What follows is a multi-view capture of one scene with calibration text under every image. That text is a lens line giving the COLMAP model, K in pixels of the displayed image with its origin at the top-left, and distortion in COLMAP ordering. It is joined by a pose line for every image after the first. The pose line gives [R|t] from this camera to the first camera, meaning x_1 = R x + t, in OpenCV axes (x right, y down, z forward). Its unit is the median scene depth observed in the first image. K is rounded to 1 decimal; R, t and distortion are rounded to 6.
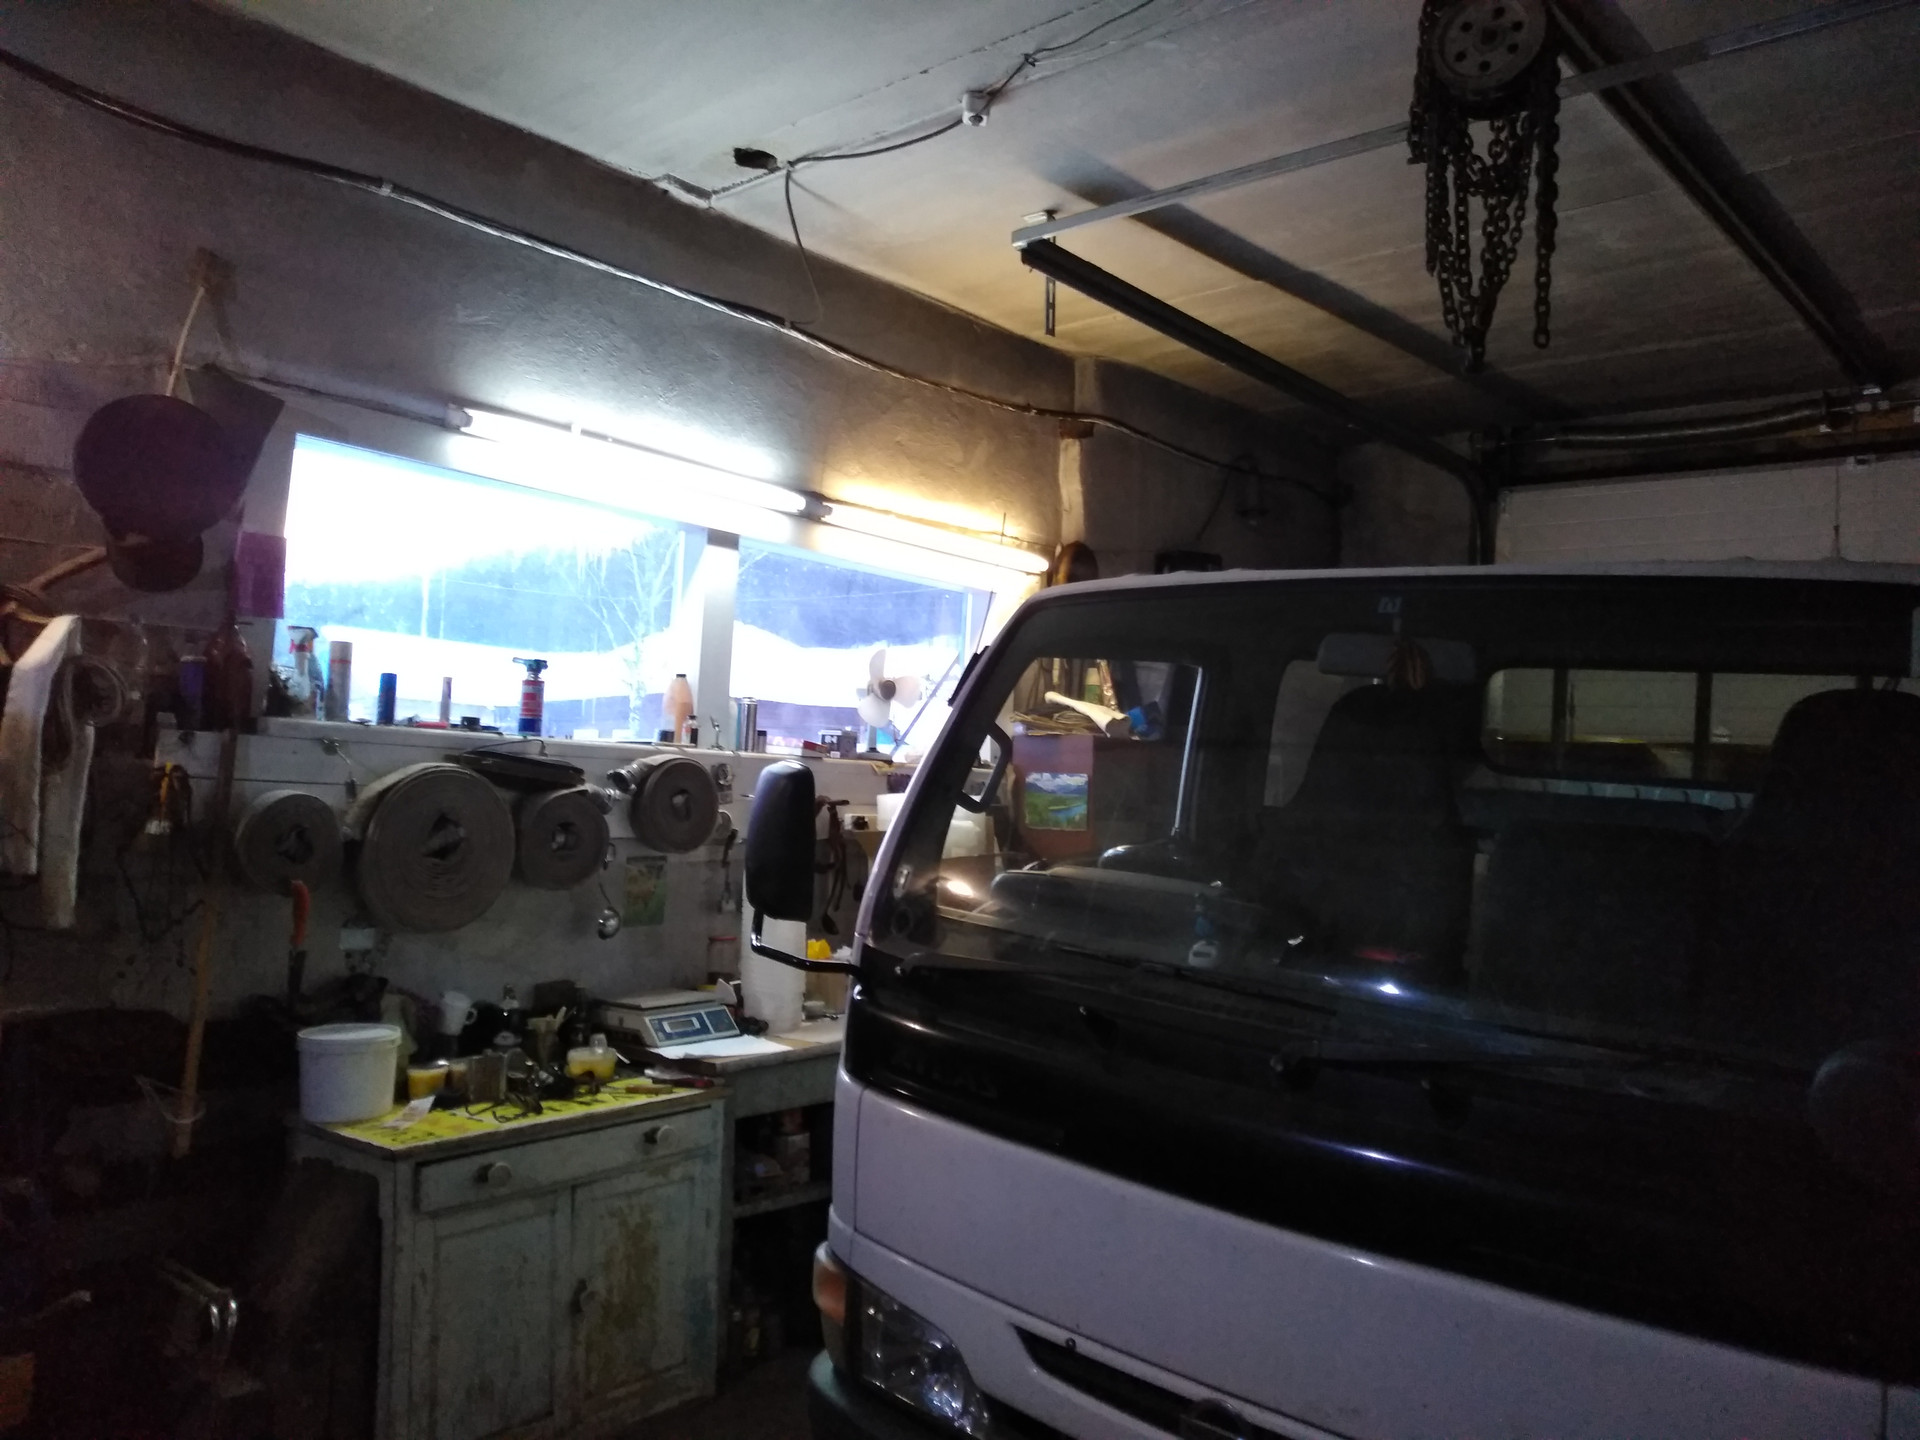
lens RADIAL K [[1377.6, 0, 960.0], [0, 1377.6, 720.0], [0, 0, 1]] dist [0.079112, -0.115114]
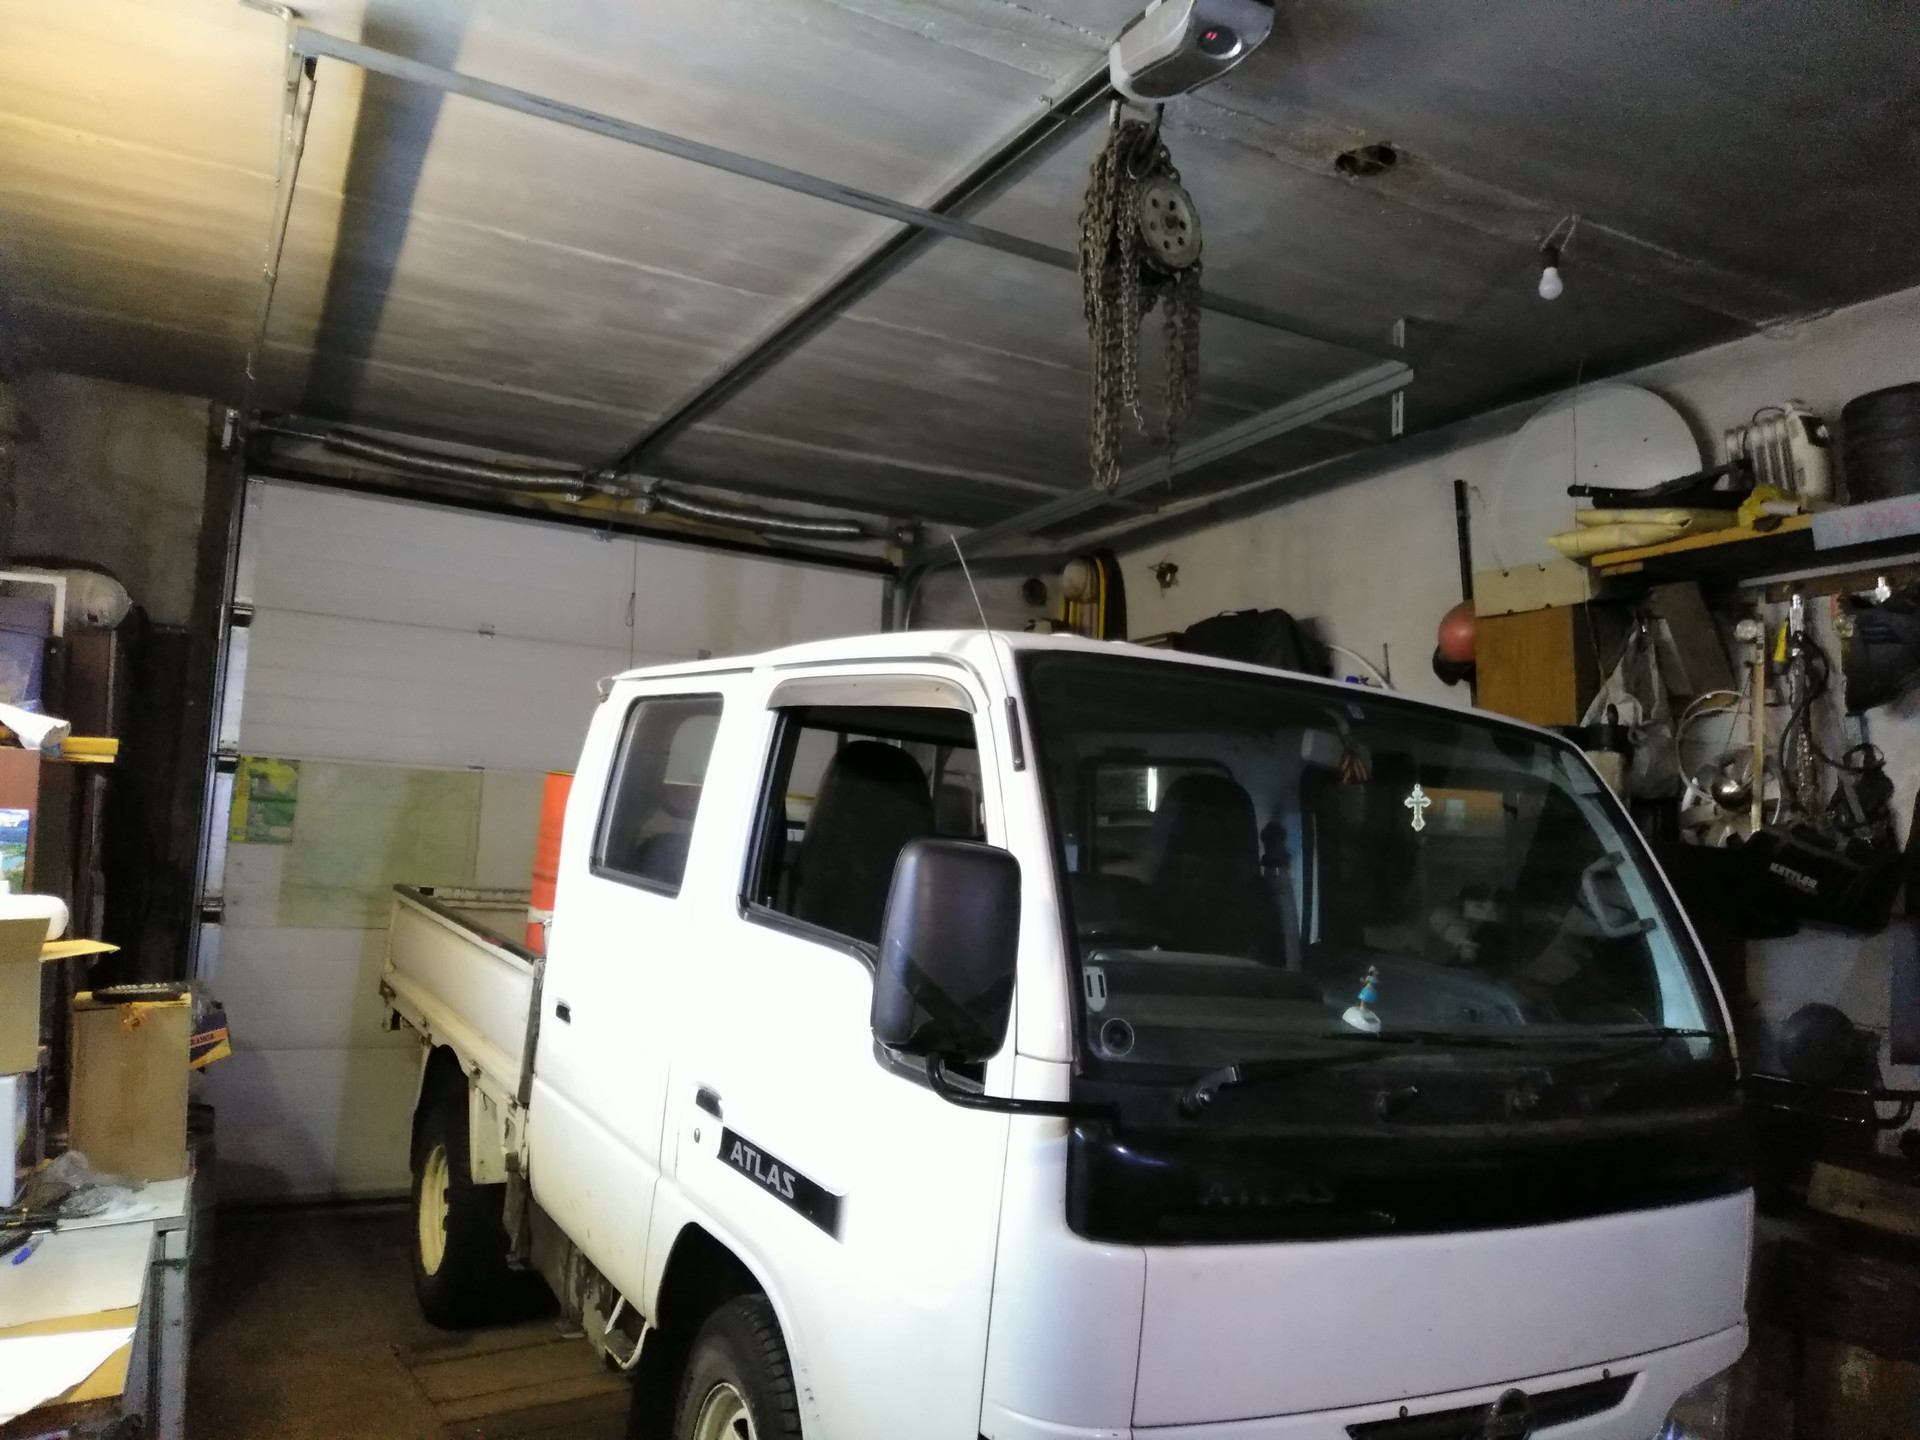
lens RADIAL K [[1377.6, 0, 960.0], [0, 1377.6, 720.0], [0, 0, 1]] dist [0.079112, -0.115114]
pose [[0.337397, 0.052607, 0.939892, -0.423332], [-0.053417, 0.997898, -0.036678, -0.004077], [-0.939846, -0.037831, 0.339498, 0.402125]]
